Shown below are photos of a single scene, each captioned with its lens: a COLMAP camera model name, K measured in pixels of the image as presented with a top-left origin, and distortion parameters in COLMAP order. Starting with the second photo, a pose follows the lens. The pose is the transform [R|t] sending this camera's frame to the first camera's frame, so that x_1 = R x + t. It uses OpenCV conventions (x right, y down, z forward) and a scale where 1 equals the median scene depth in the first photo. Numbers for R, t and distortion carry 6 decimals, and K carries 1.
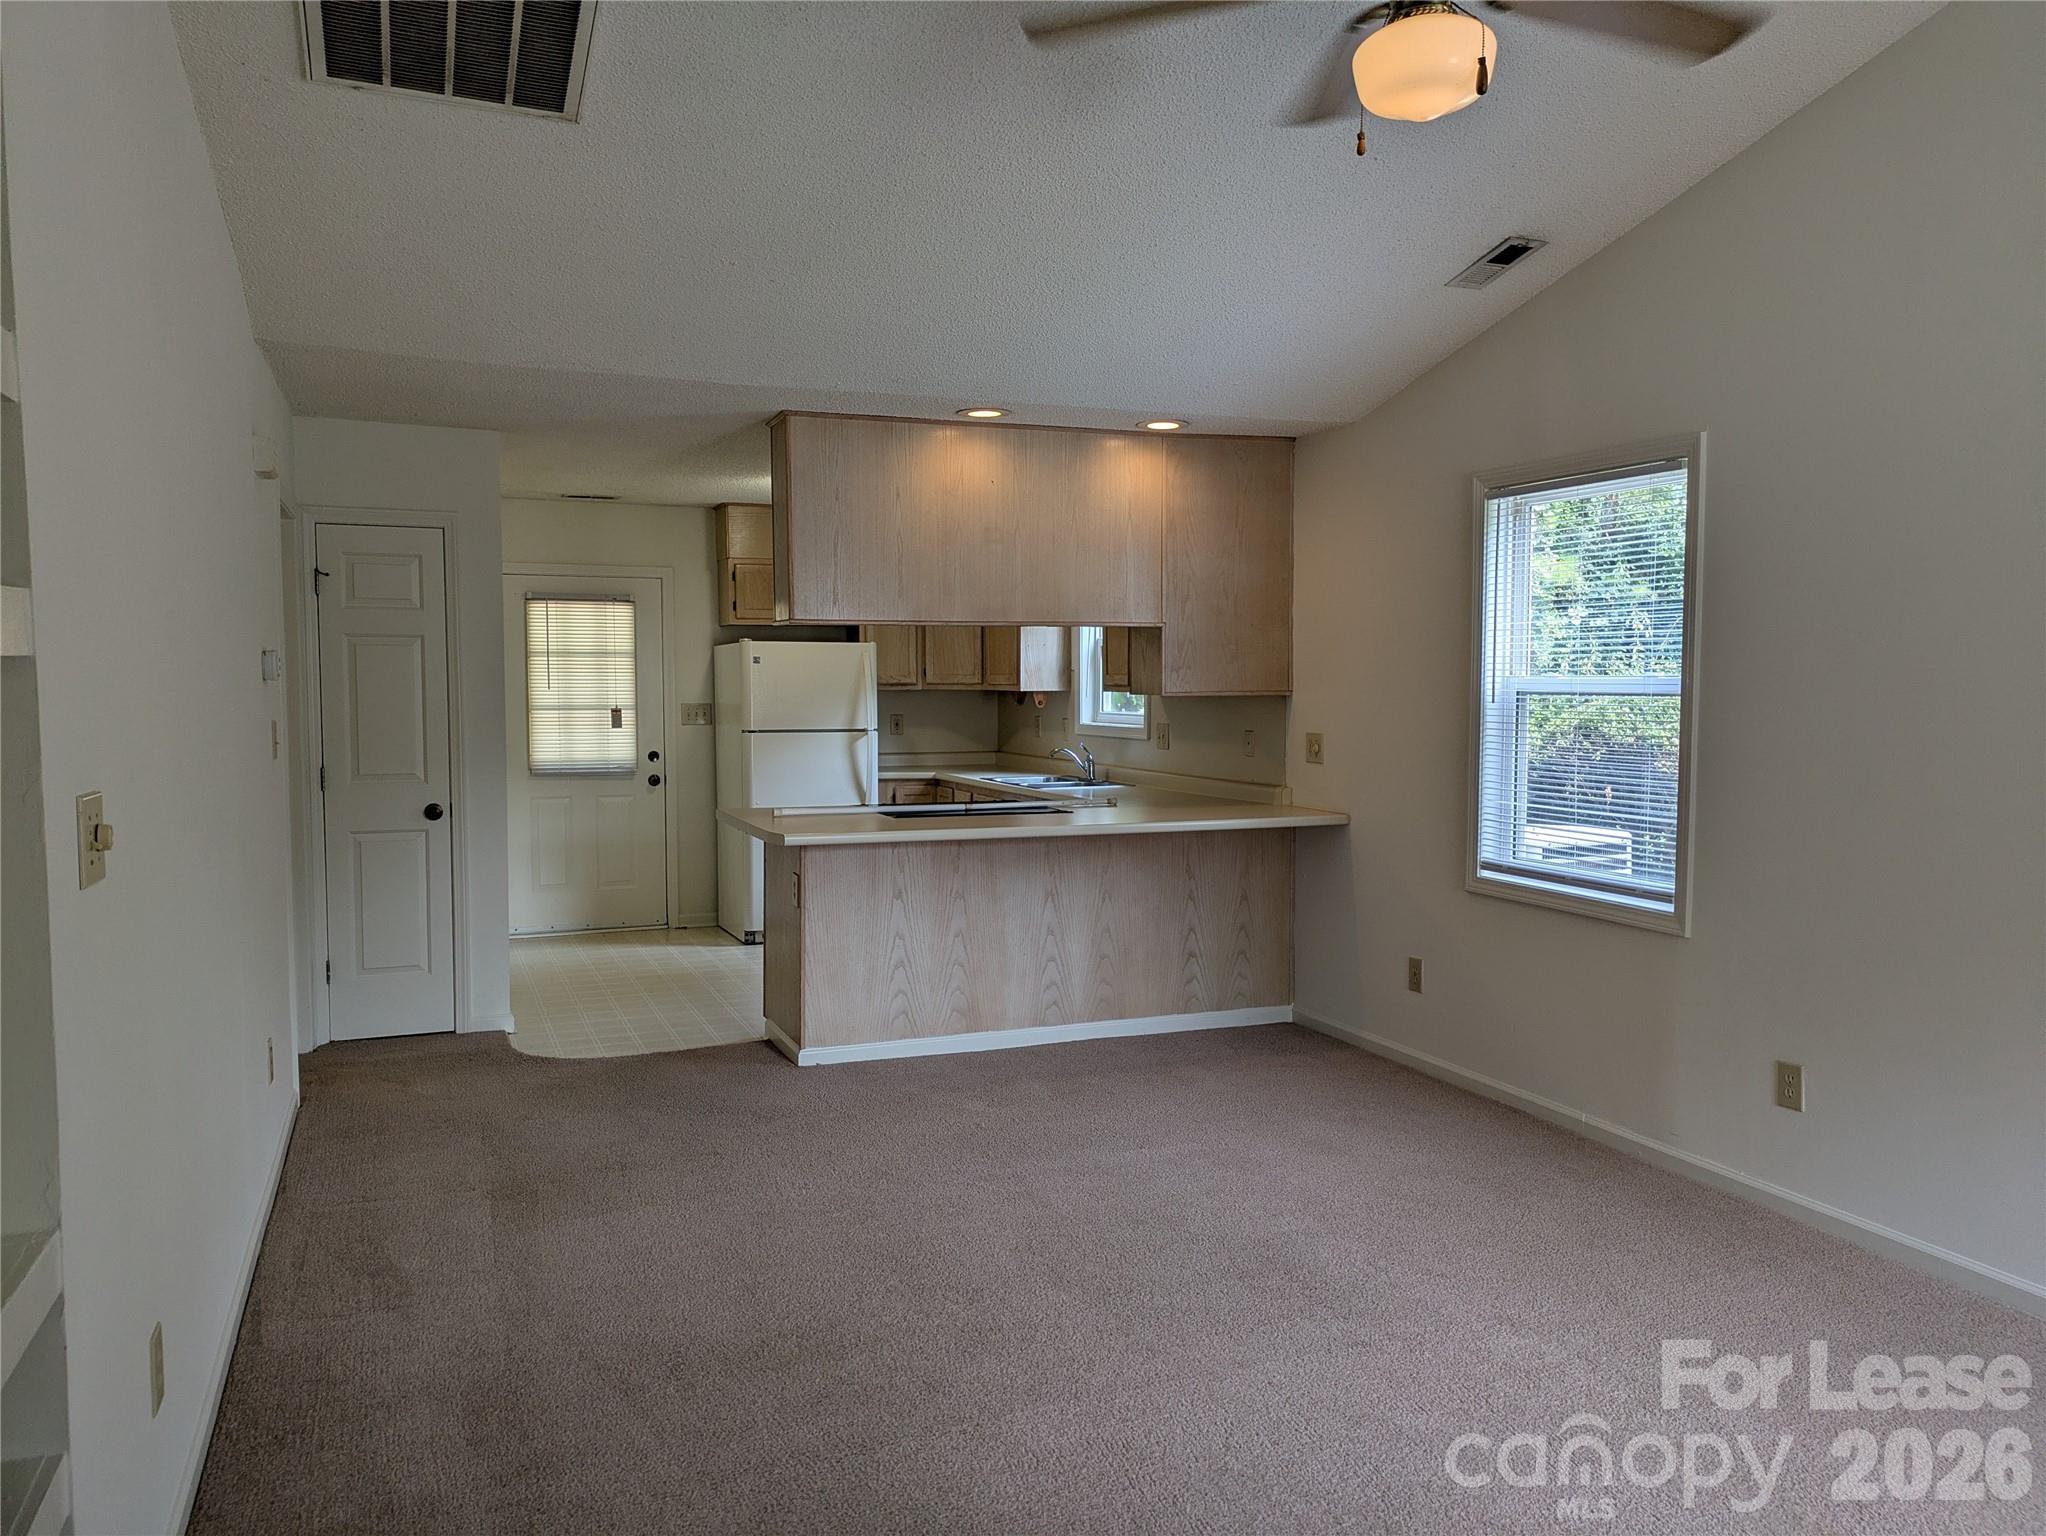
lens RADIAL K [[1519.0, 0, 1018.7], [0, 1519.0, 763.2], [0, 0, 1]] dist [0.056576, -0.001063]
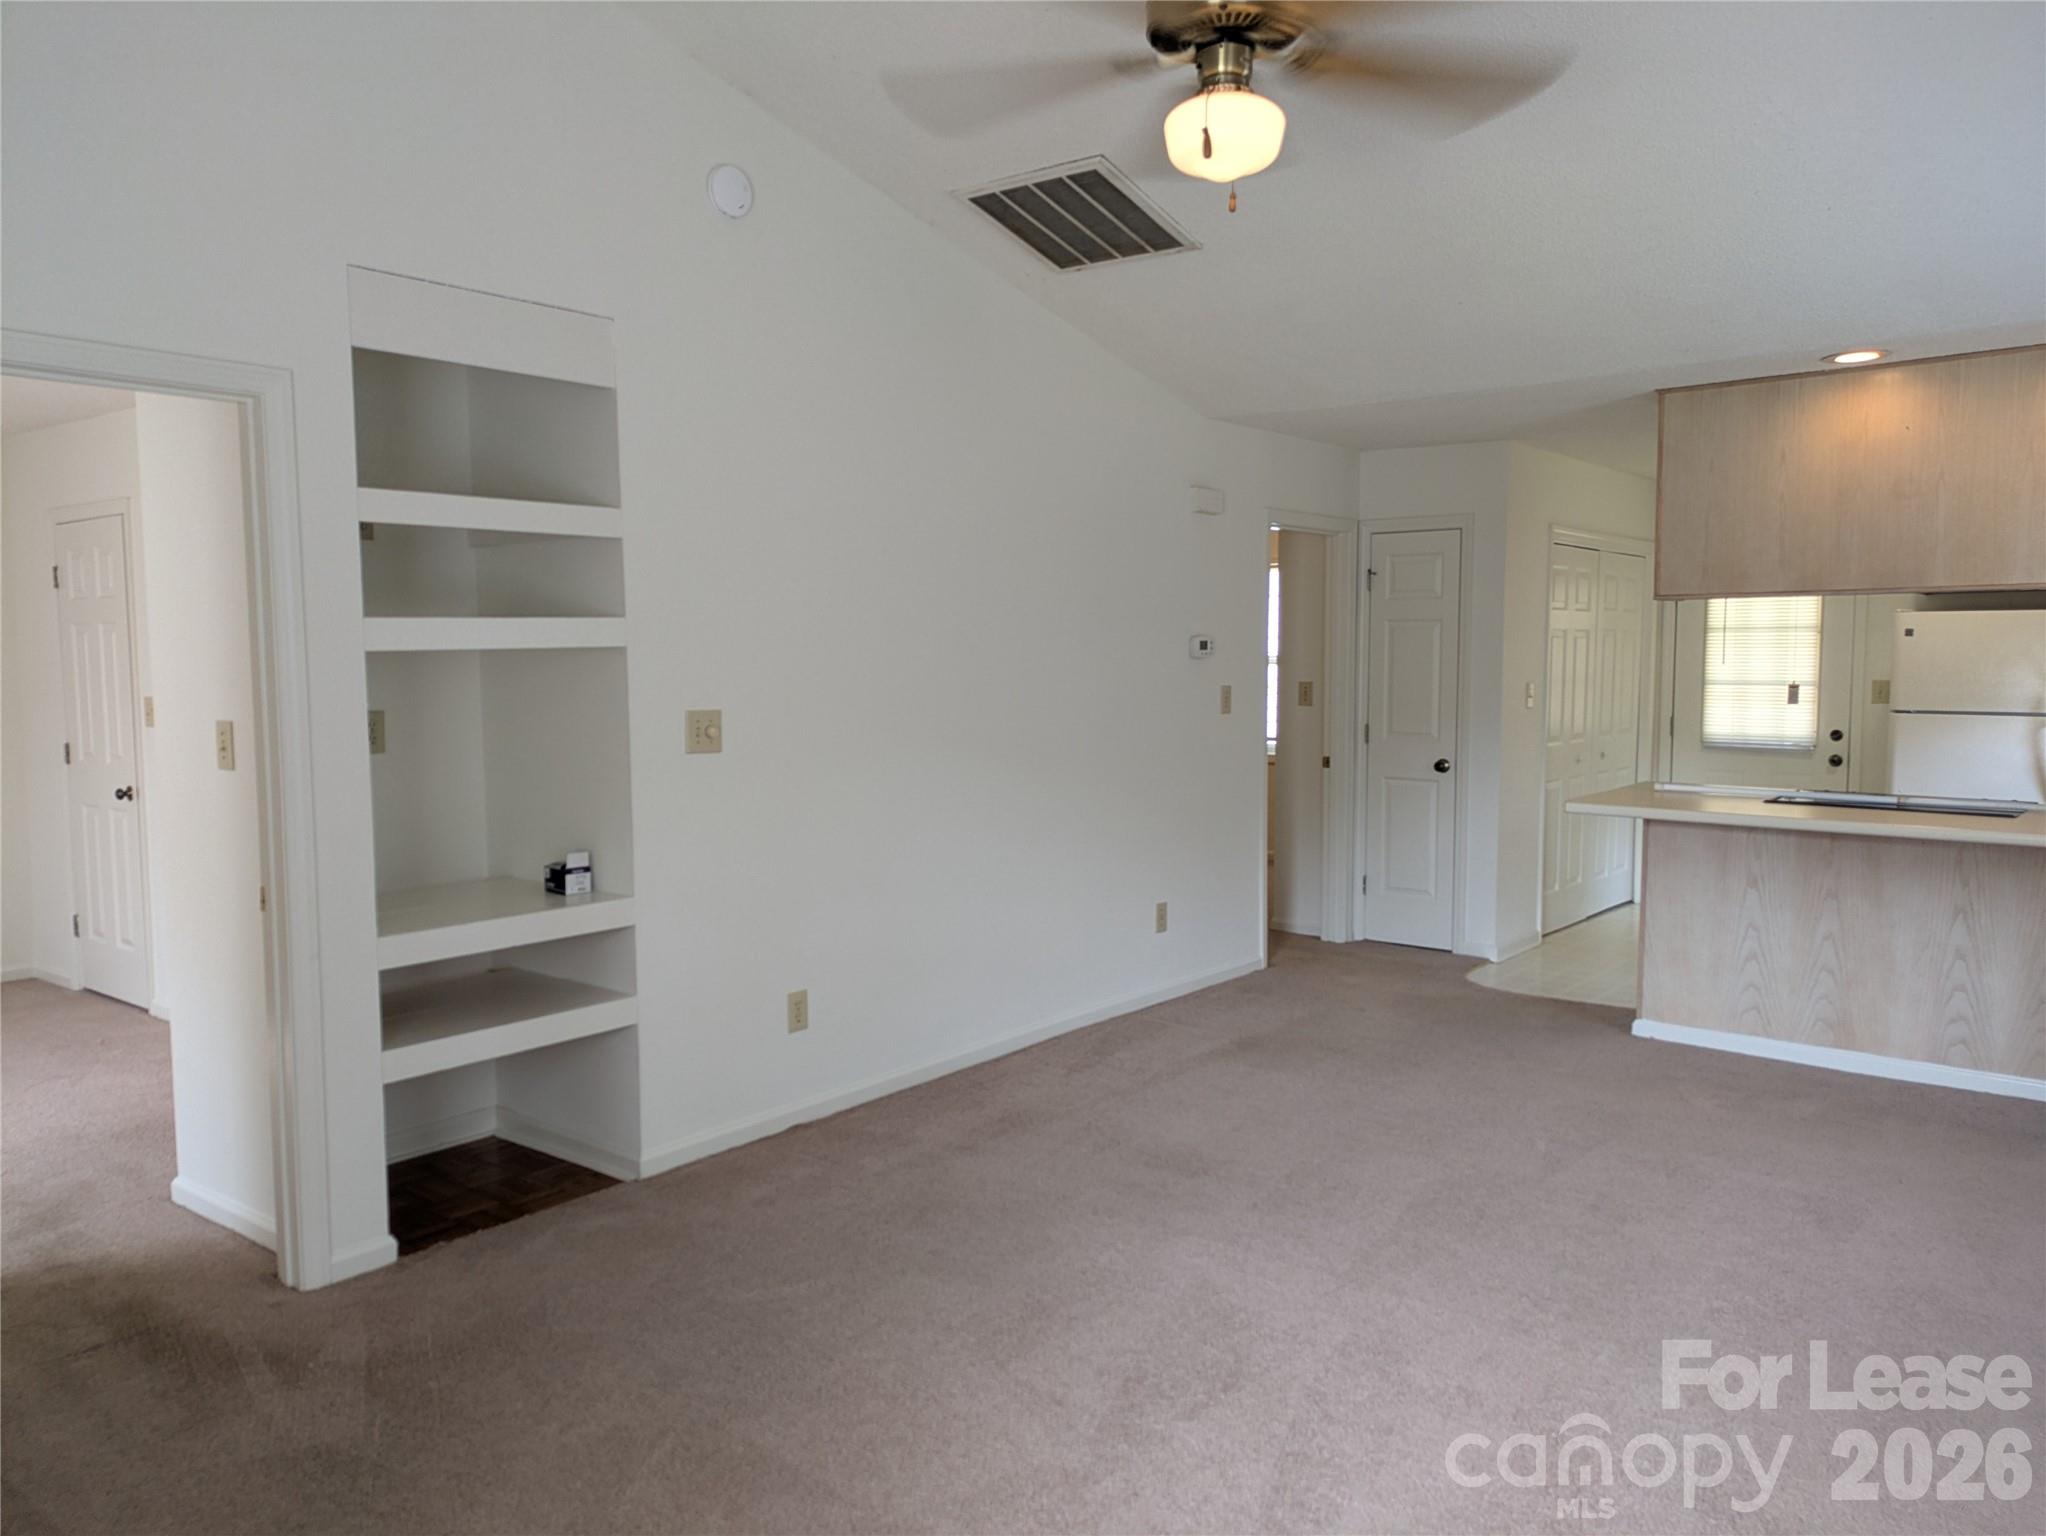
lens RADIAL K [[1519.0, 0, 1018.7], [0, 1519.0, 763.2], [0, 0, 1]] dist [0.056576, -0.001063]
pose [[0.486789, 0.063353, -0.871219, 0.507705], [-0.048765, 0.997782, 0.045310, -0.008776], [0.872158, 0.020429, 0.488798, 0.125233]]
